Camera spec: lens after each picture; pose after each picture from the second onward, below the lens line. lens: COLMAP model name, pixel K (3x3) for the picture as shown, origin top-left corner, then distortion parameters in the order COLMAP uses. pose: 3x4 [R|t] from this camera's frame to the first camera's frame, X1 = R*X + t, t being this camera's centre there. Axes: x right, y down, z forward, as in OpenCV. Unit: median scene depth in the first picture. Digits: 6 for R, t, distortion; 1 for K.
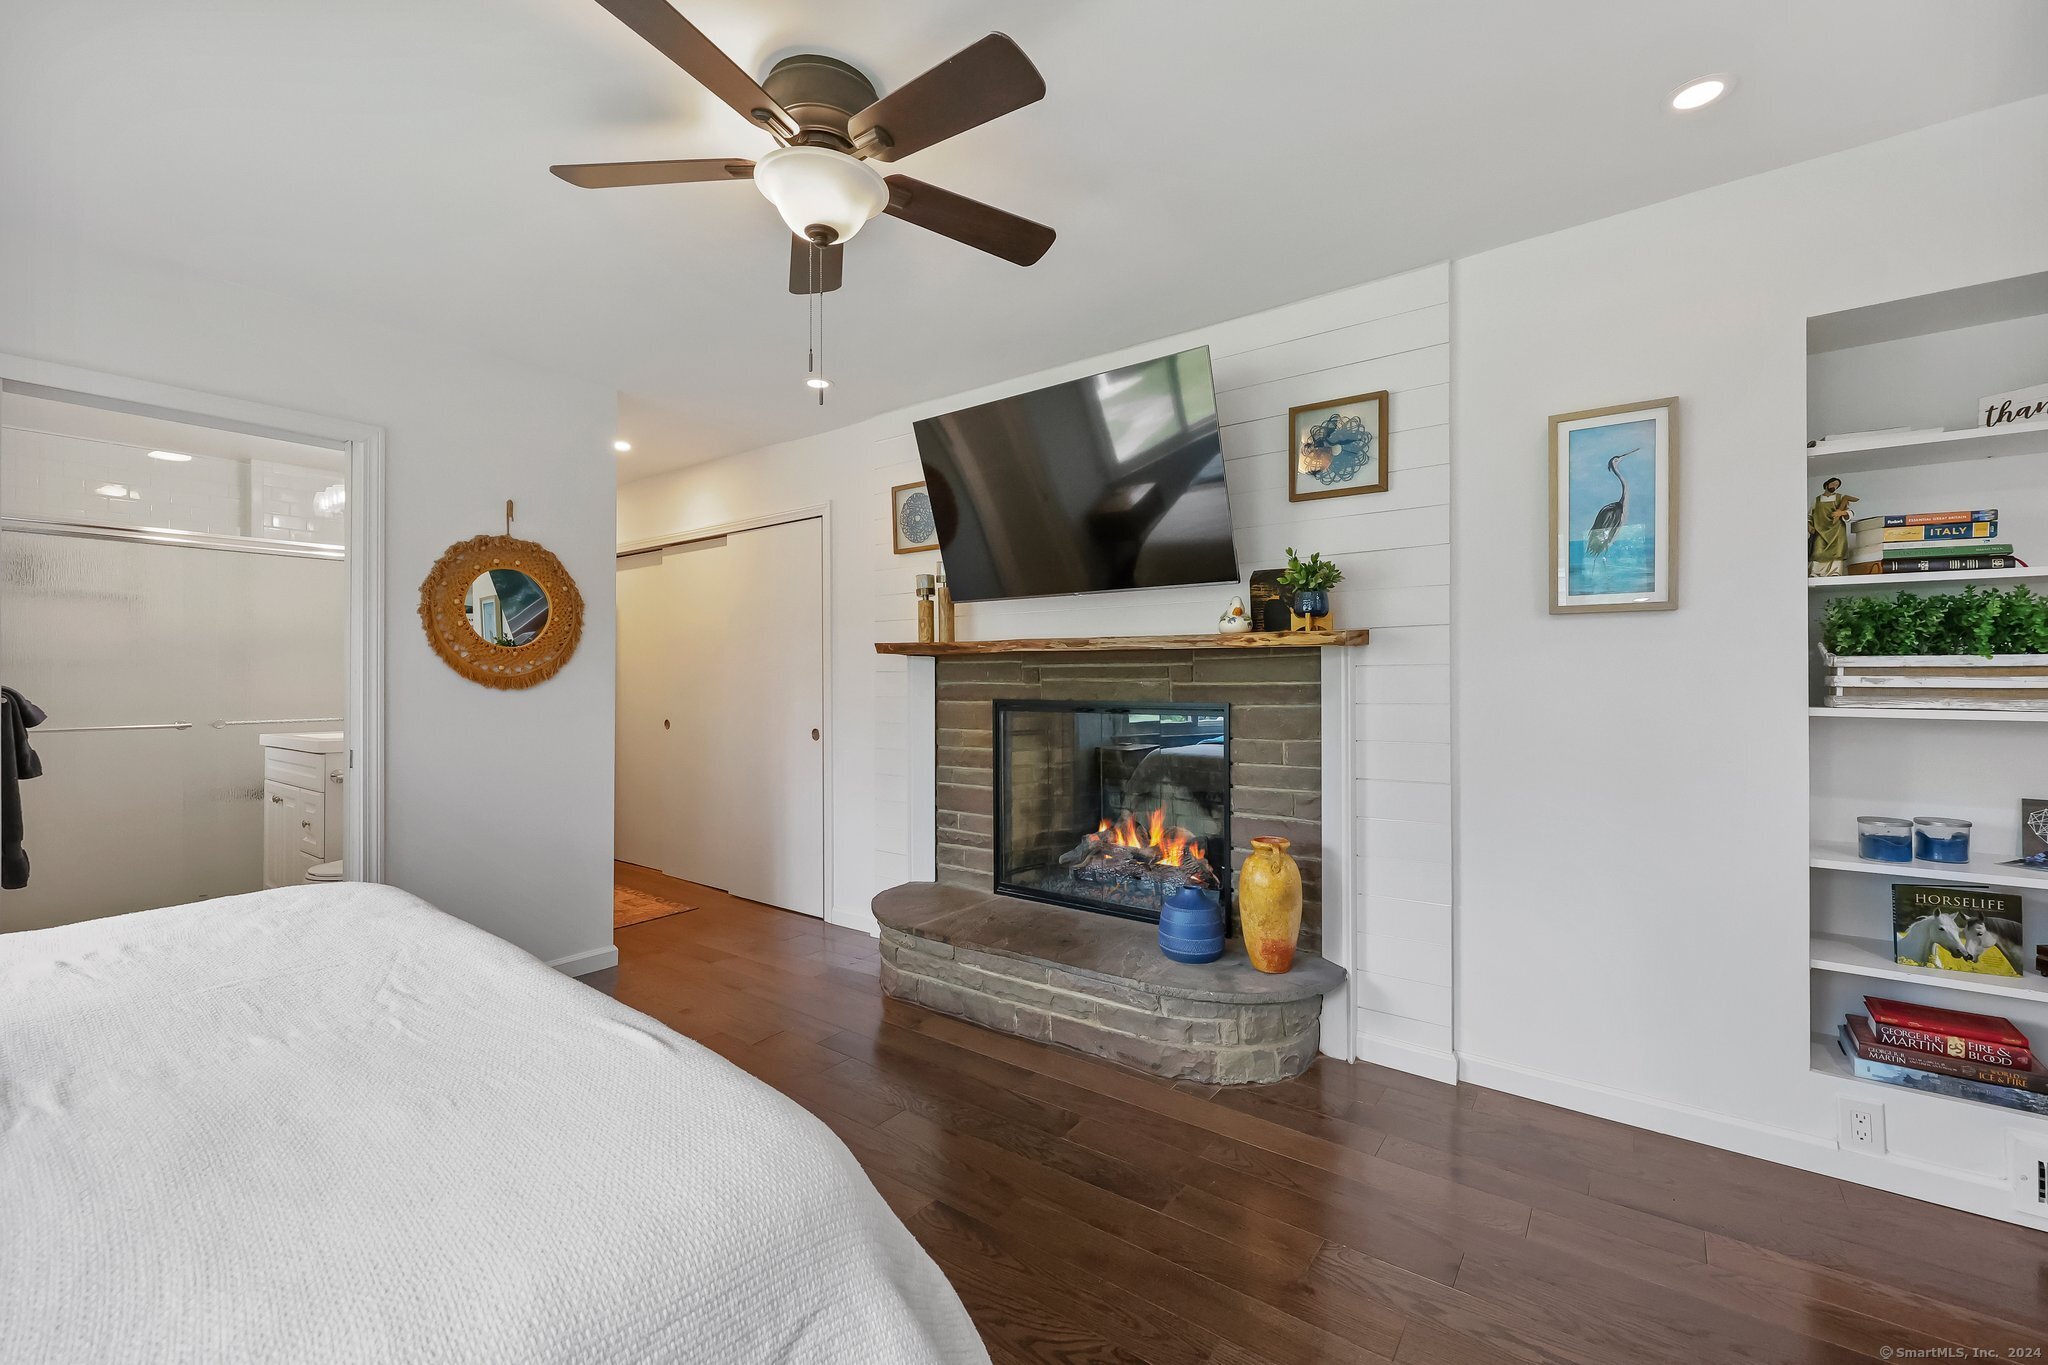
lens RADIAL K [[843.1, 0, 1028.5], [0, 843.1, 678.7], [0, 0, 1]] dist [0.000805, 0.000596]
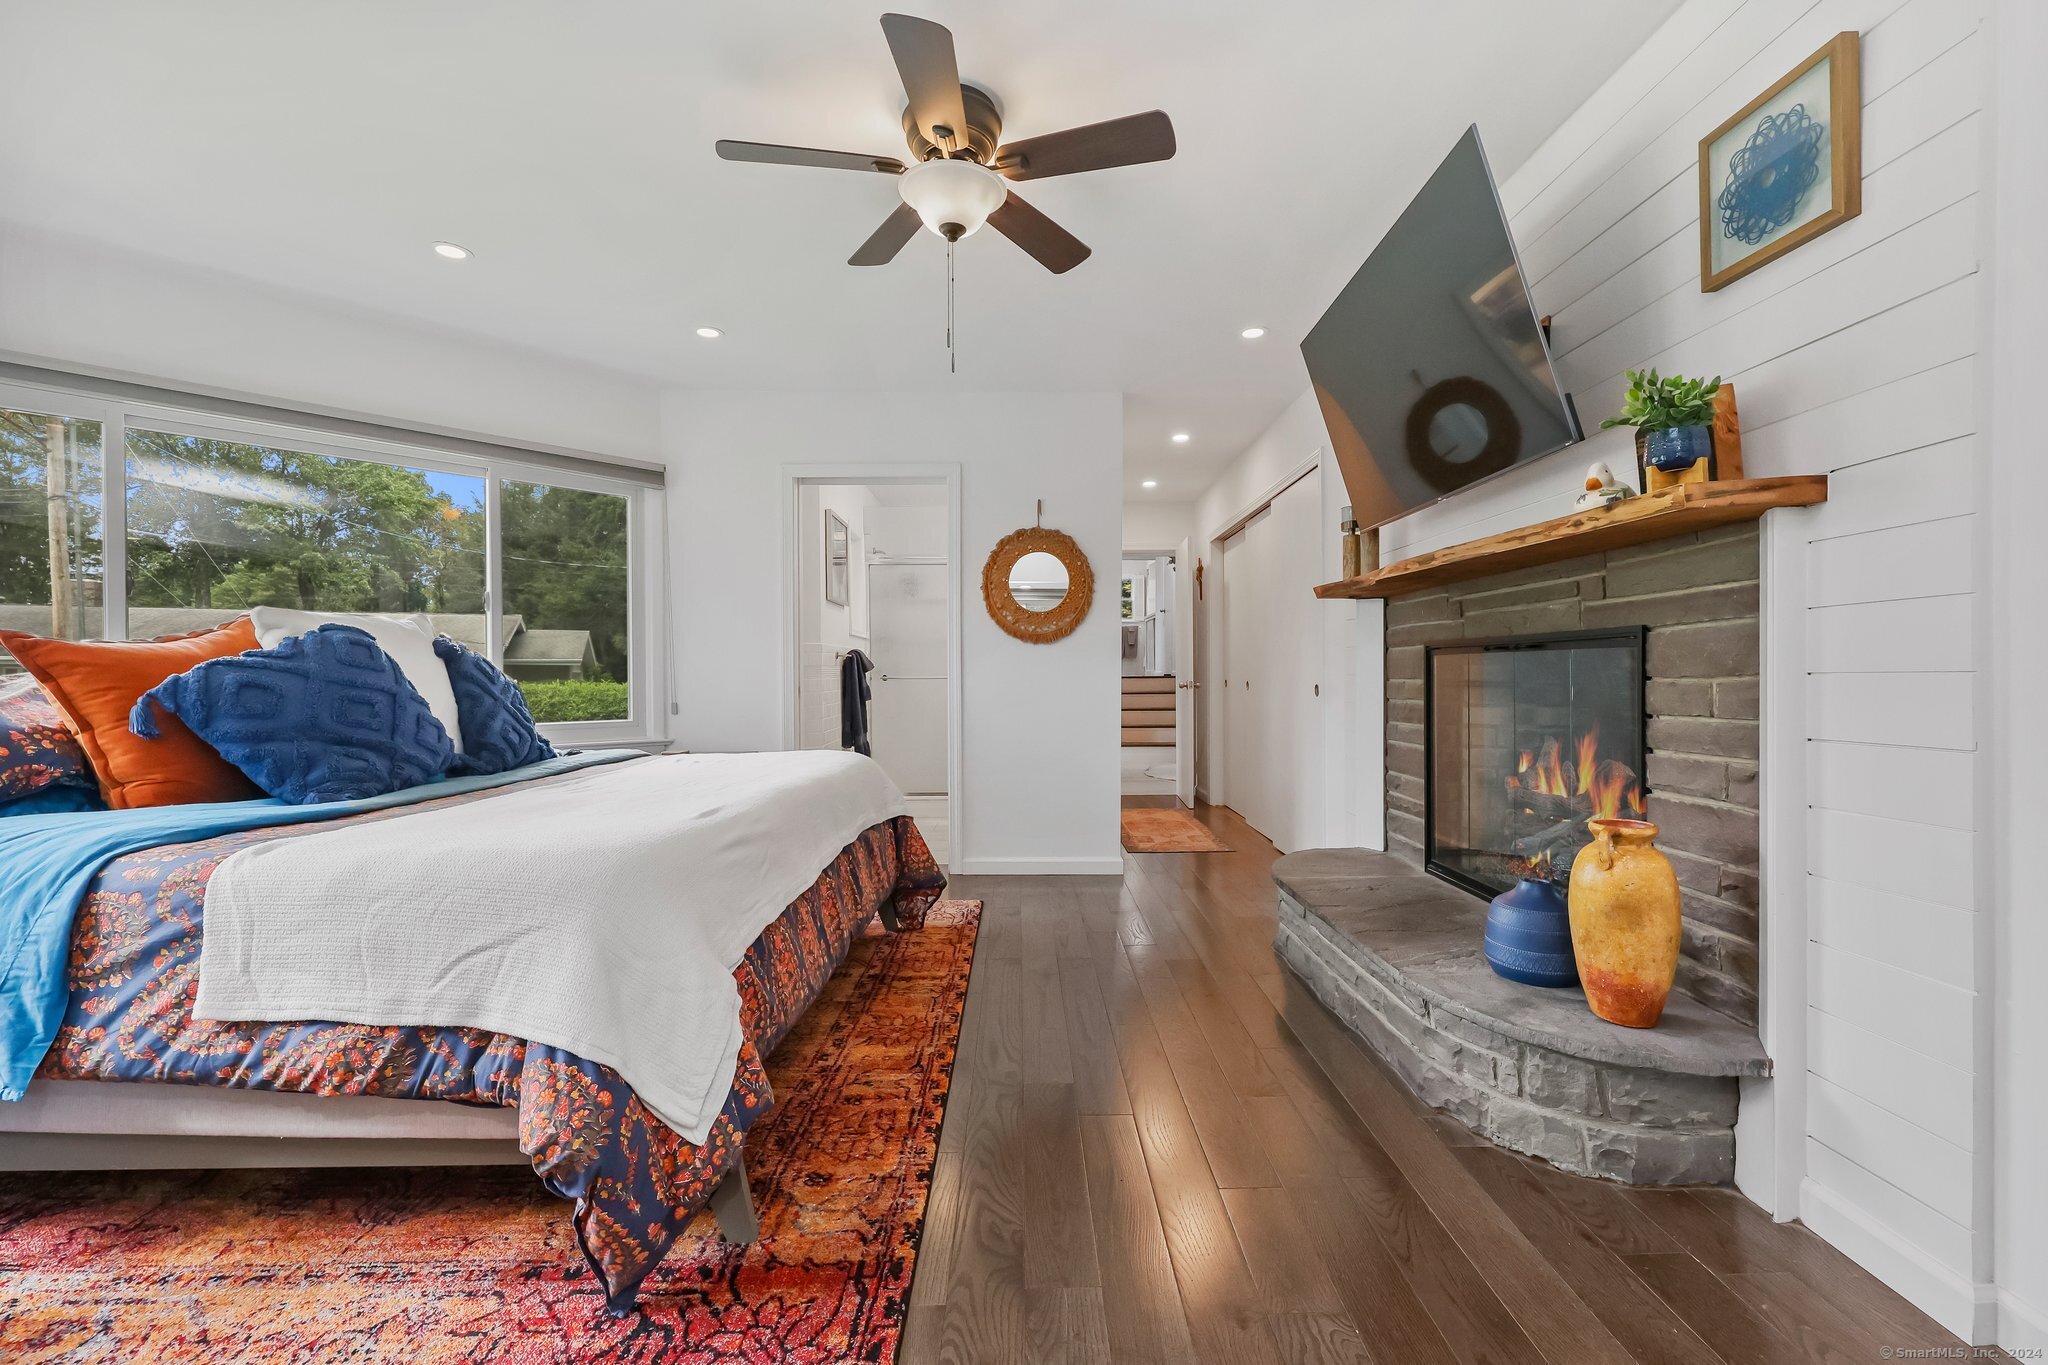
lens RADIAL K [[843.1, 0, 1026.9], [0, 843.1, 682.3], [0, 0, 1]] dist [0.000805, 0.000596]
pose [[0.607089, 0.007116, -0.794602, 0.499205], [0.005203, 0.999903, 0.012929, 0.066381], [0.794617, -0.011984, 0.606993, 0.219383]]
